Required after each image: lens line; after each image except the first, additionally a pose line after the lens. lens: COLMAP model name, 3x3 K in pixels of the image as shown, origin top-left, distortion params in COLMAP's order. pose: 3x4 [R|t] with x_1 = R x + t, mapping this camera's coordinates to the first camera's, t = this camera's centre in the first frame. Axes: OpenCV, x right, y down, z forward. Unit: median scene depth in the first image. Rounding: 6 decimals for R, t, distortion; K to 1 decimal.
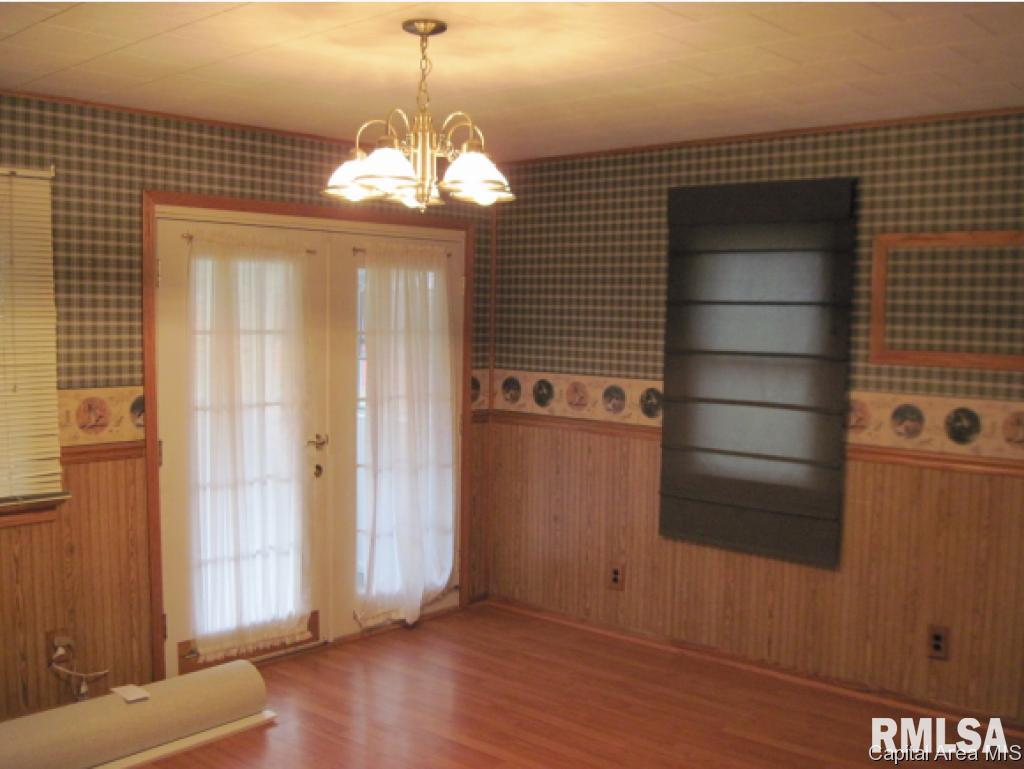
lens RADIAL K [[1044.5, 0, 508.0], [0, 1044.5, 390.5], [0, 0, 1]] dist [-0.106353, 0.000000]
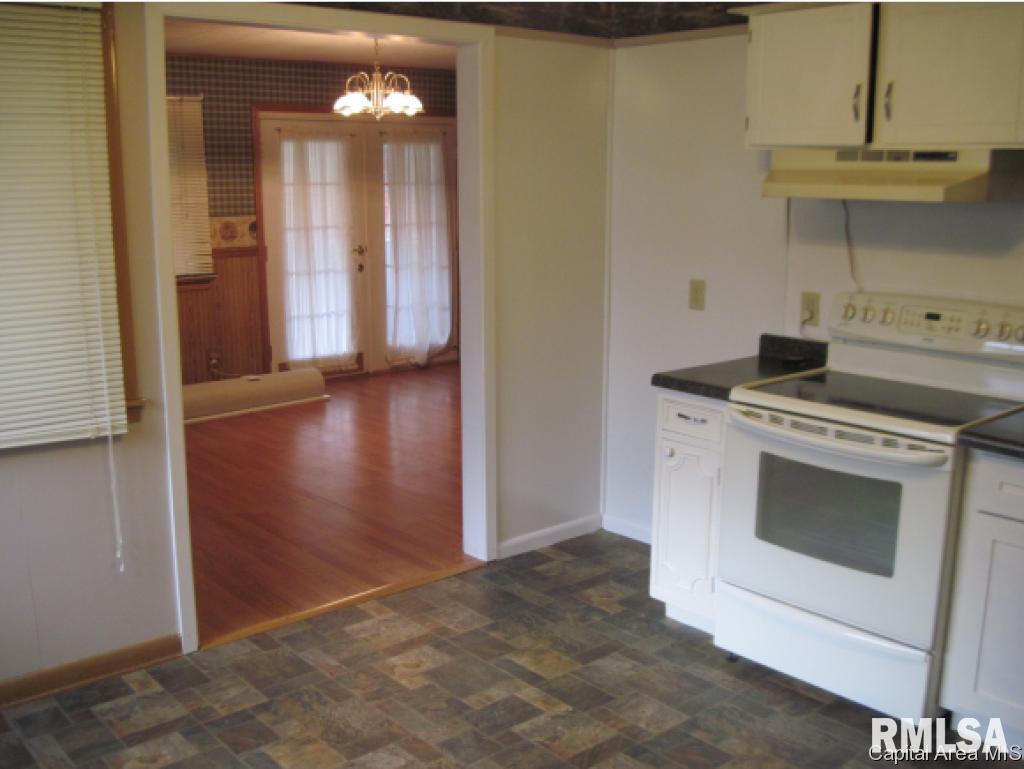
lens RADIAL K [[1084.2, 0, 513.0], [0, 1084.2, 383.2], [0, 0, 1]] dist [-0.108611, 0.000000]
pose [[0.992496, 0.003979, -0.122209, 0.302178], [0.009856, 0.993614, 0.112401, 0.076317], [0.121876, -0.112762, 0.986119, -0.775232]]
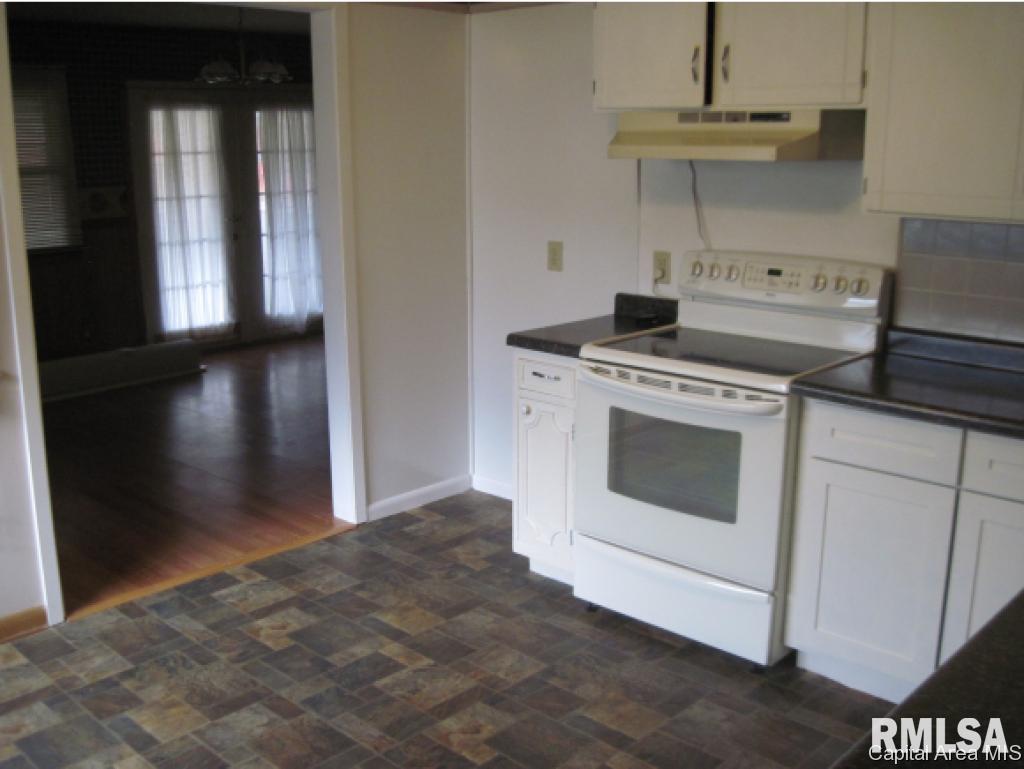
lens RADIAL K [[1084.2, 0, 510.2], [0, 1084.2, 382.5], [0, 0, 1]] dist [-0.108611, 0.000000]
pose [[0.999331, -0.019018, -0.031250, 0.336342], [0.023298, 0.989467, 0.142873, 0.080100], [0.028204, -0.143505, 0.989248, -0.788931]]
